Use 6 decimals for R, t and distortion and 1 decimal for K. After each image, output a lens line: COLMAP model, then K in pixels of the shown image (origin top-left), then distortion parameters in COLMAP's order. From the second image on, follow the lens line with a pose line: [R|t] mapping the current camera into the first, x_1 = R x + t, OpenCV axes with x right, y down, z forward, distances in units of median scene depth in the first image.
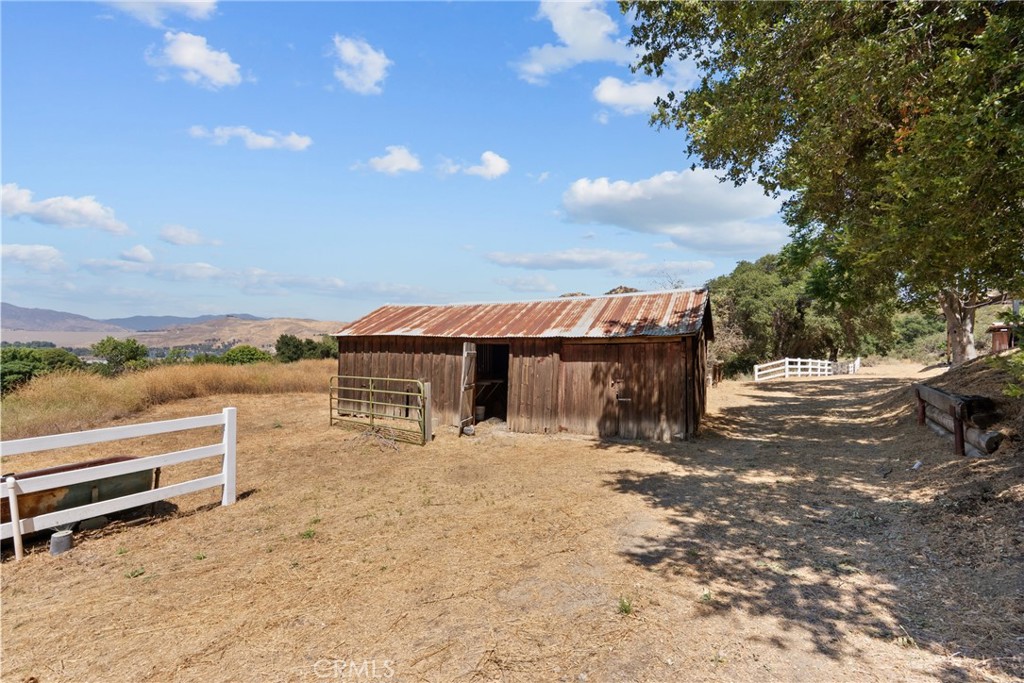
lens RADIAL K [[469.2, 0, 513.3], [0, 469.2, 345.2], [0, 0, 1]] dist [-0.009000, 0.004279]
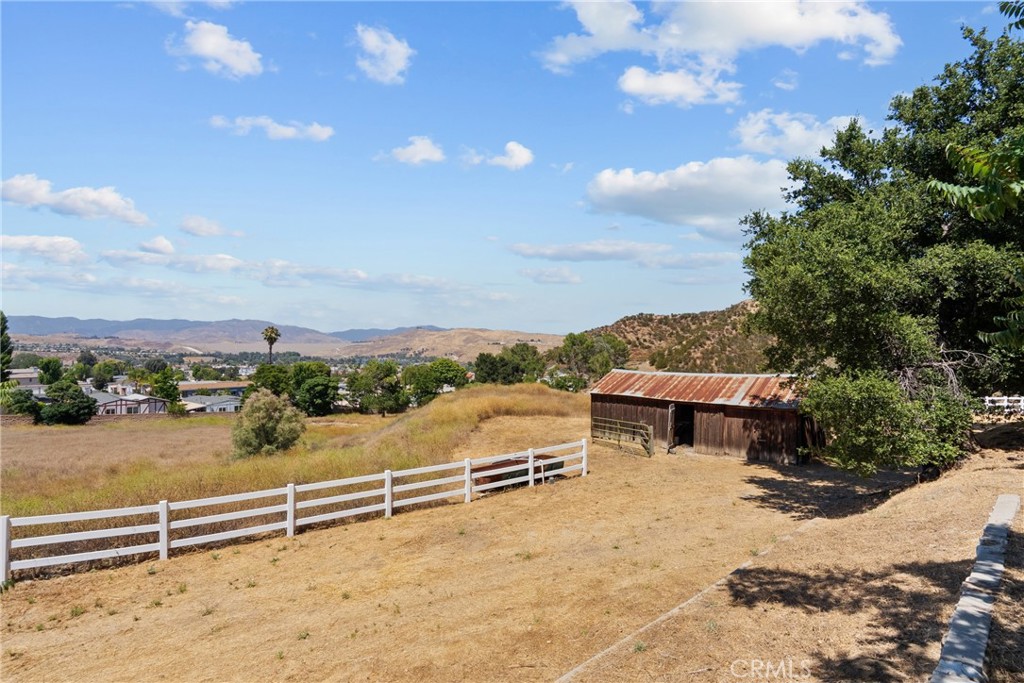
lens RADIAL K [[469.2, 0, 513.3], [0, 469.2, 345.2], [0, 0, 1]] dist [-0.009000, 0.004279]
pose [[0.938627, -0.010886, -0.344761, -0.041677], [0.004606, 0.999808, -0.019029, -0.219951], [0.344902, 0.016273, 0.938497, -1.039085]]
